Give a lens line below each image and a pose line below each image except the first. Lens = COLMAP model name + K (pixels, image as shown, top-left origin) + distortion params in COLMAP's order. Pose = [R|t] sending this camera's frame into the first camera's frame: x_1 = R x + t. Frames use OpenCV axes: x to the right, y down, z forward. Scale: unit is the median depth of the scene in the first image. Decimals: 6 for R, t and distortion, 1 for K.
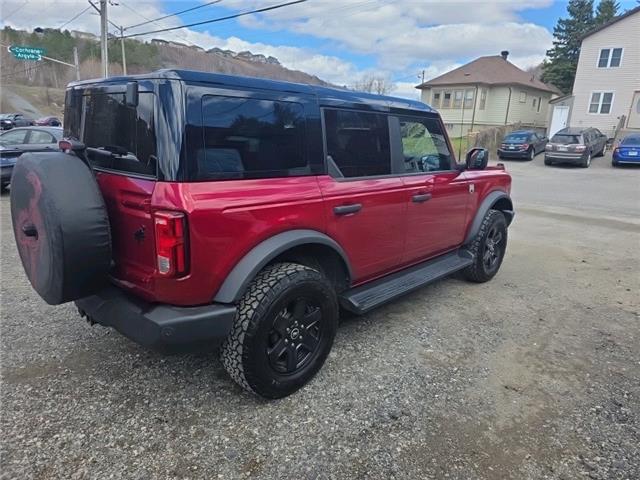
lens RADIAL K [[434.4, 0, 322.6], [0, 434.4, 239.3], [0, 0, 1]] dist [0.060801, -0.062855]
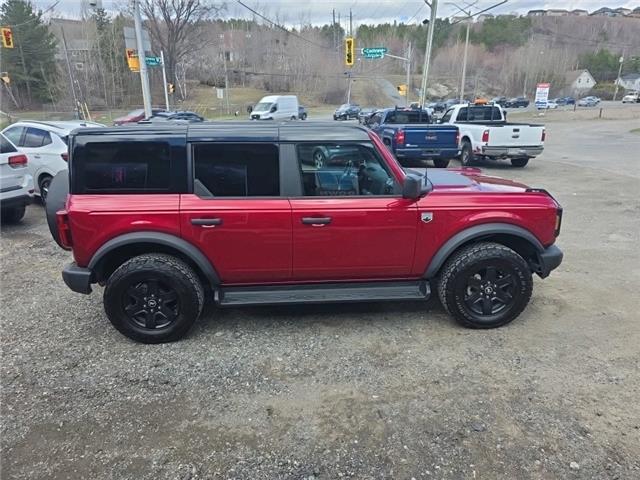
lens RADIAL K [[434.4, 0, 322.6], [0, 434.4, 239.3], [0, 0, 1]] dist [0.060801, -0.062855]
pose [[0.711102, 0.170002, -0.682227, 1.017850], [-0.135899, 0.985263, 0.103864, -0.171255], [0.689830, 0.018856, 0.723725, 0.274333]]
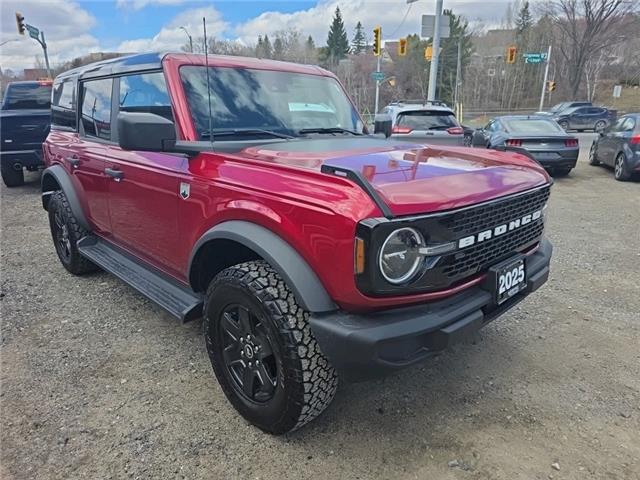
lens RADIAL K [[434.4, 0, 322.6], [0, 434.4, 239.3], [0, 0, 1]] dist [0.060801, -0.062855]
pose [[-0.075829, 0.244665, -0.966638, 1.104568], [-0.238033, 0.936960, 0.255826, -0.304773], [0.968292, 0.249491, -0.012811, 1.519418]]
